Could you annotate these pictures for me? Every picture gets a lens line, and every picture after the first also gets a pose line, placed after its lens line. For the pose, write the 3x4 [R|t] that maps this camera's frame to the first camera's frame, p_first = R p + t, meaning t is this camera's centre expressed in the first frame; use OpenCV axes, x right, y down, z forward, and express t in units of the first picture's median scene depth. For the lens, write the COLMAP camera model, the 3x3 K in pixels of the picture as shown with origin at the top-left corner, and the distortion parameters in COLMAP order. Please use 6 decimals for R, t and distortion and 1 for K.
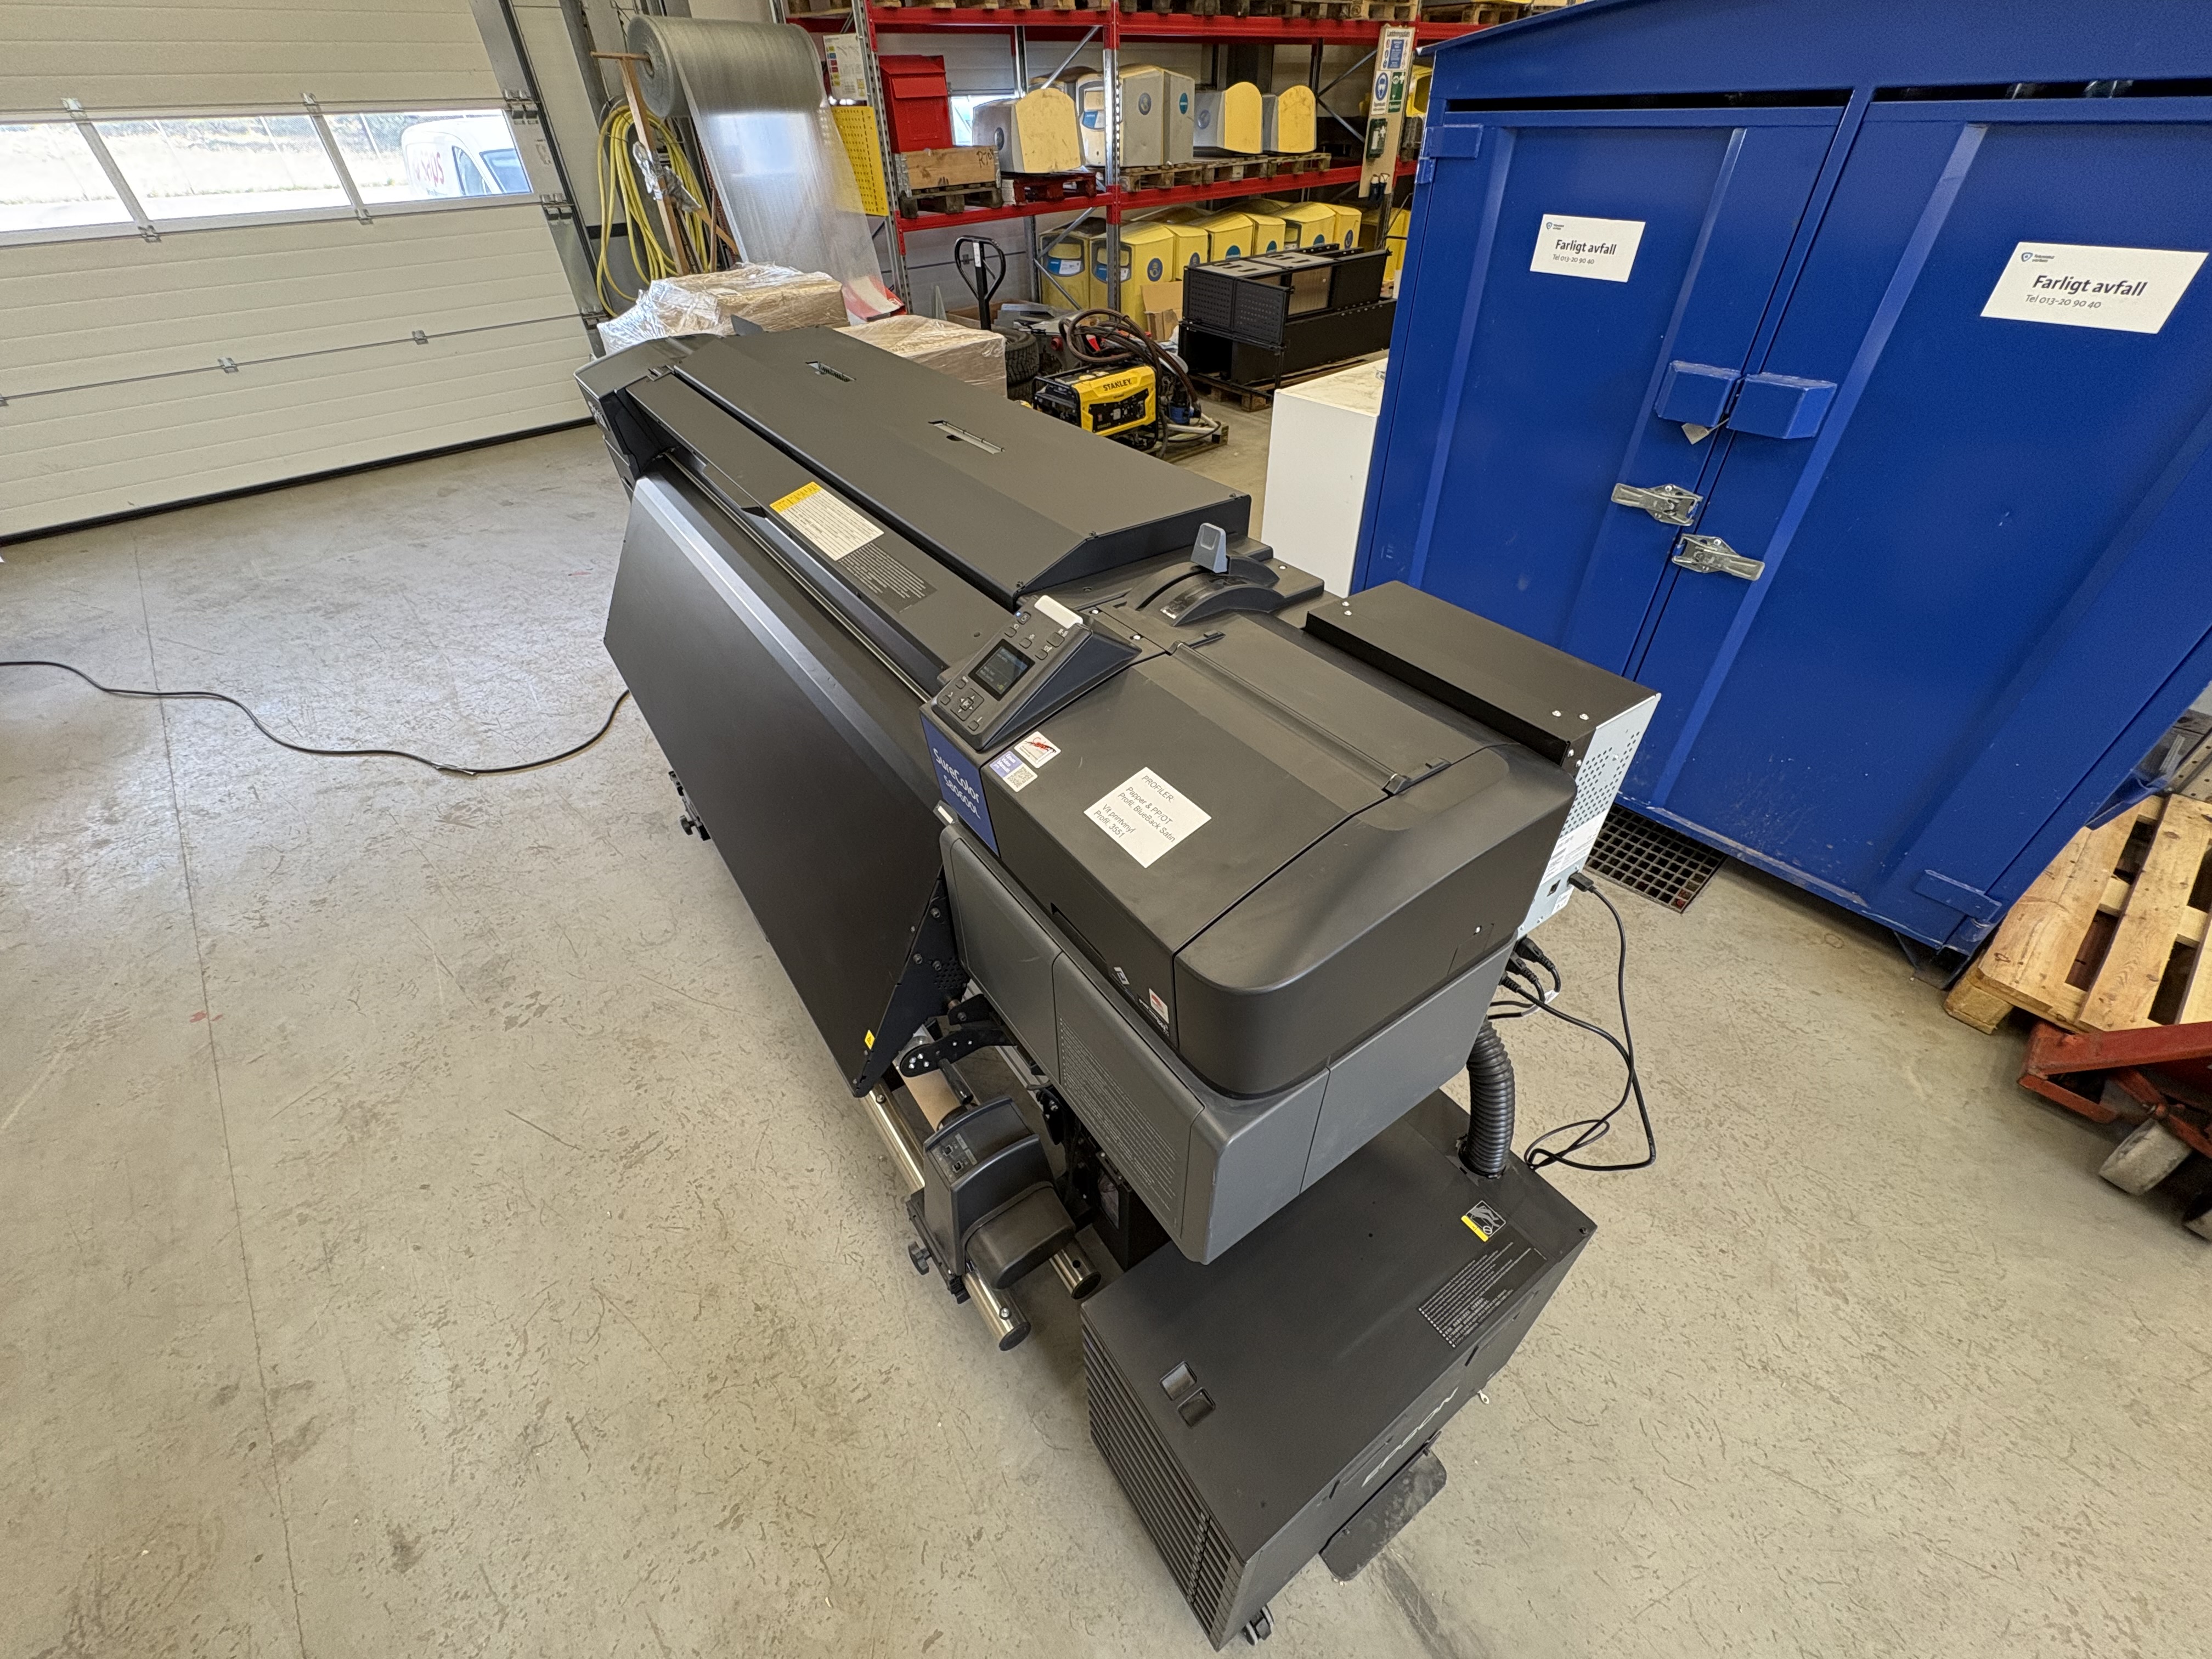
lens RADIAL K [[886.1, 0, 1104.0], [0, 886.1, 827.1], [0, 0, 1]] dist [-0.000095, -0.000092]
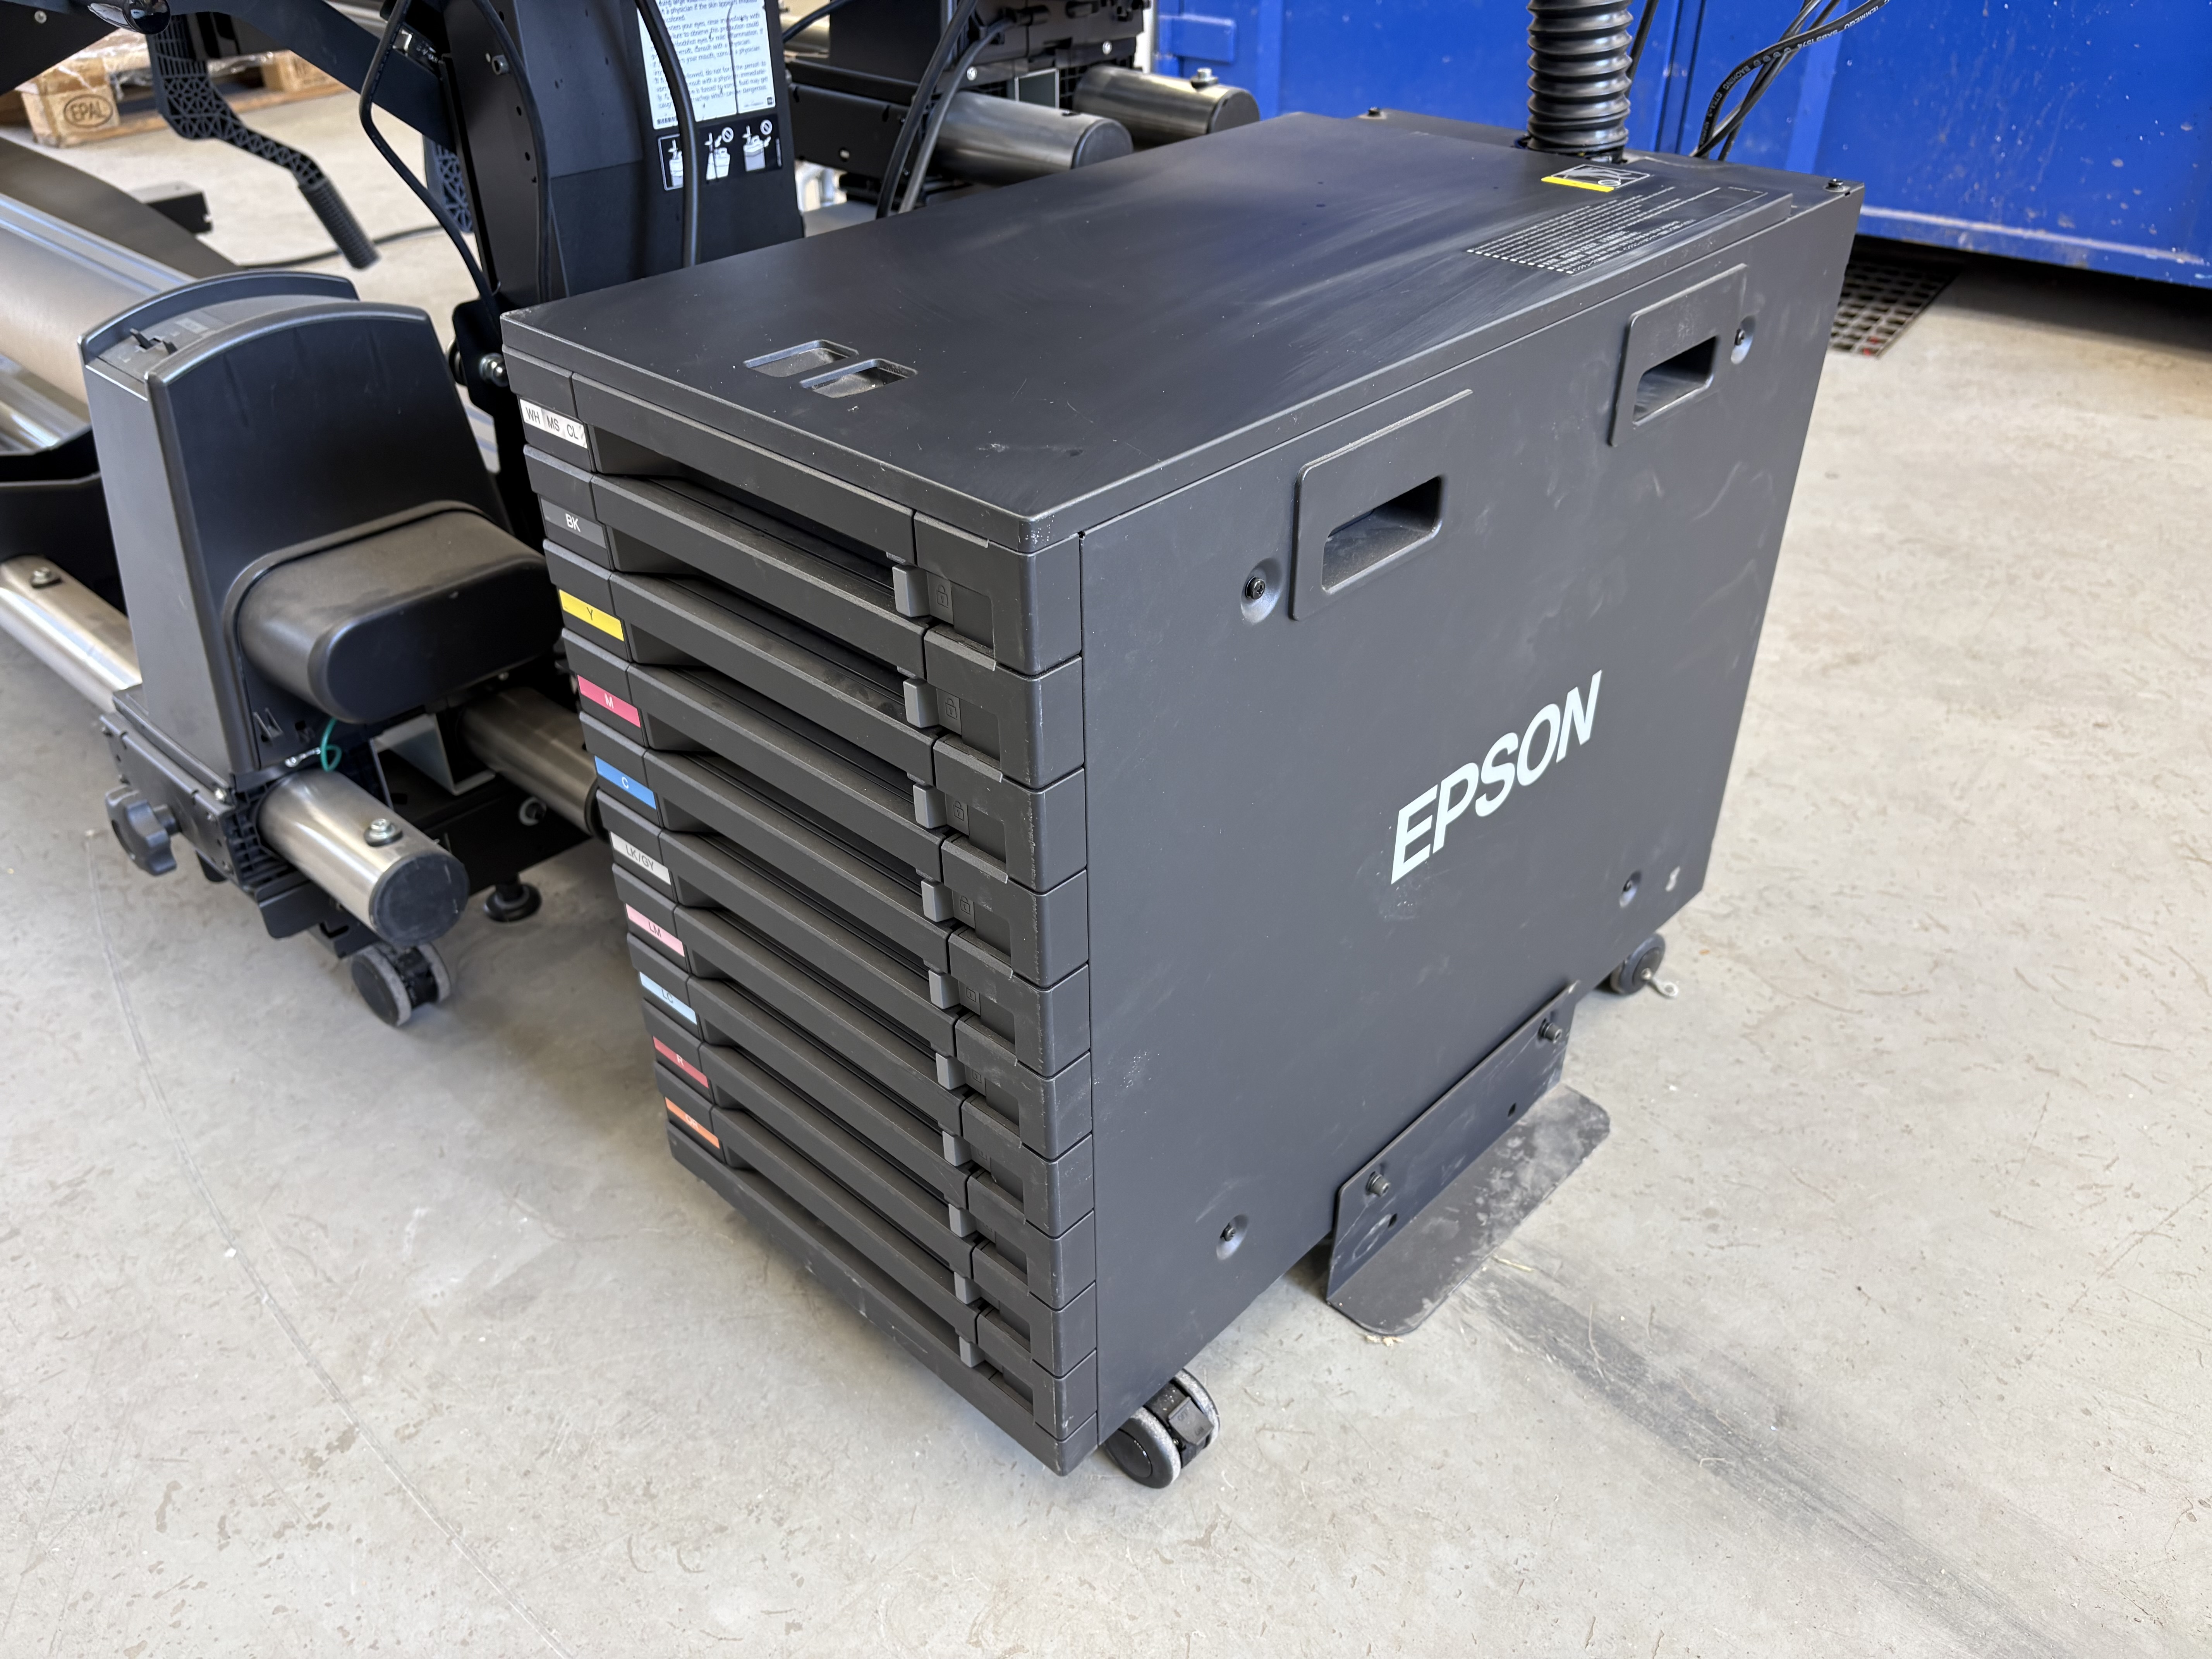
lens RADIAL K [[1715.1, 0, 1101.8], [0, 1715.1, 822.6], [0, 0, 1]] dist [0.006954, 0.009244]
pose [[0.976481, -0.108678, 0.186210, 0.020409], [0.126848, 0.987959, -0.088584, 0.323563], [-0.174341, 0.110121, 0.978508, 0.142076]]
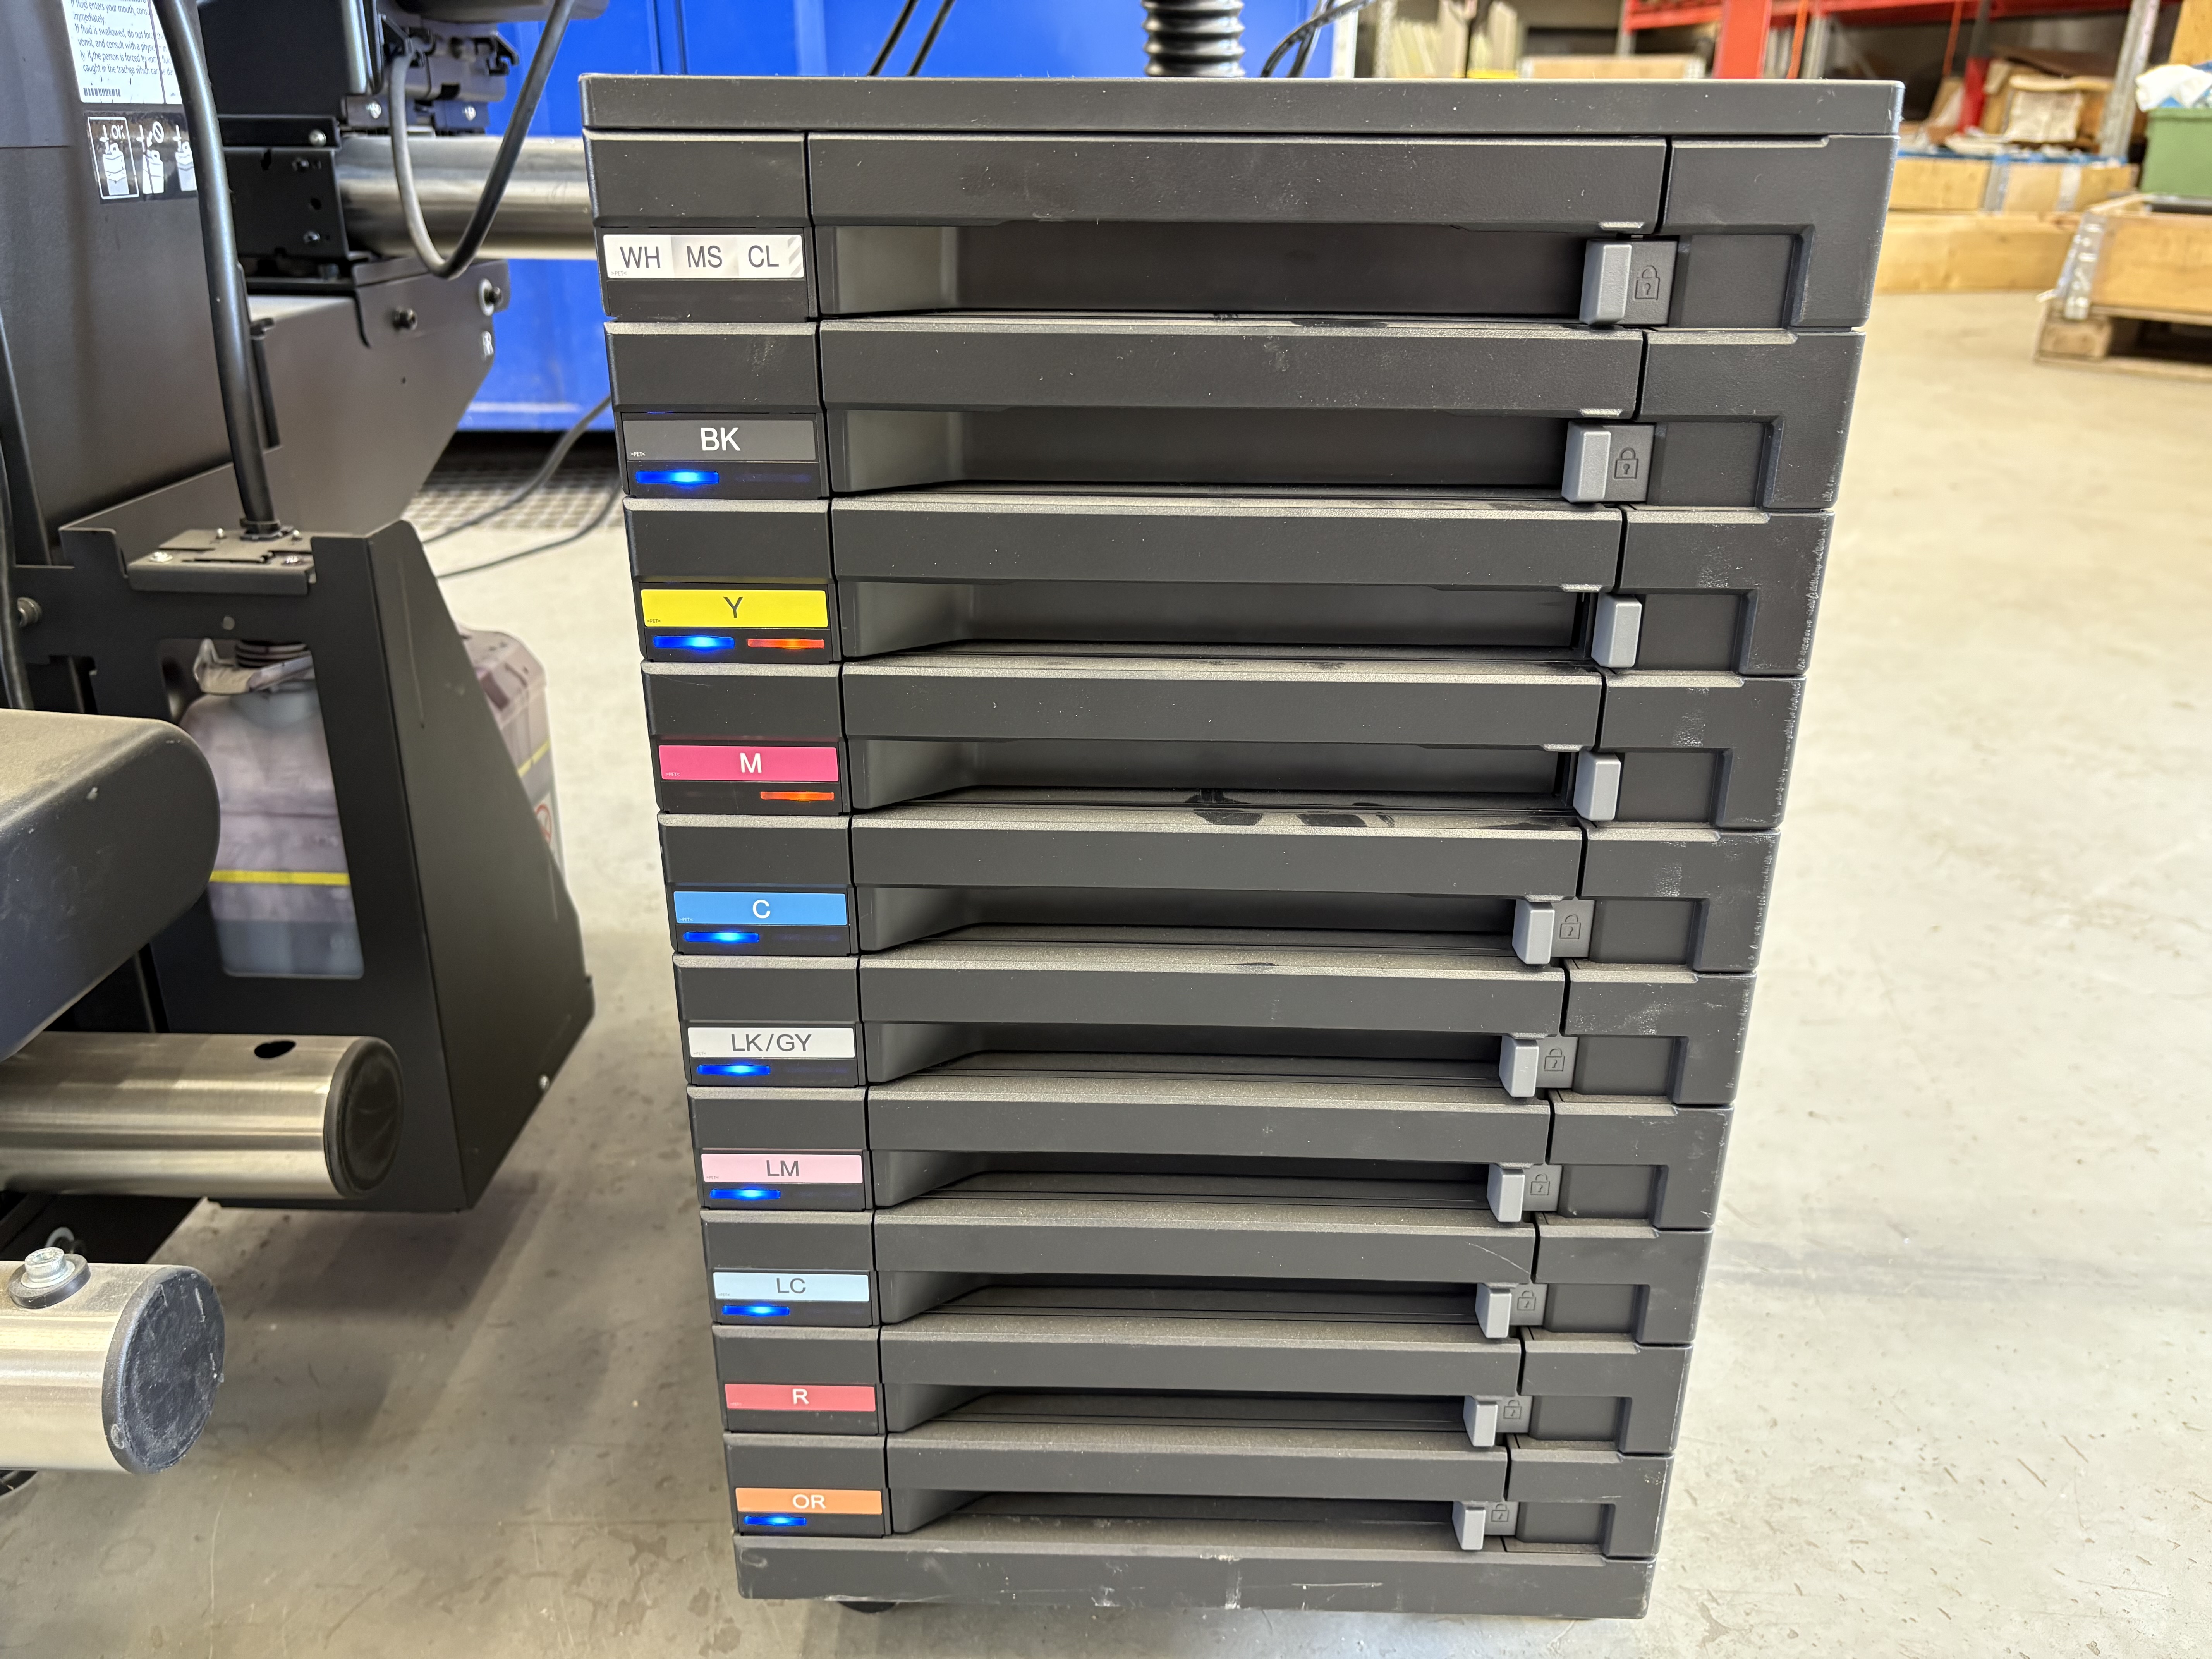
lens RADIAL K [[1678.8, 0, 1115.0], [0, 1678.8, 837.8], [0, 0, 1]] dist [0.062067, -0.100104]
pose [[0.586081, -0.294133, 0.754980, -0.109371], [0.498591, 0.865400, -0.049898, 0.301126], [-0.638683, 0.405671, 0.653847, 0.303249]]
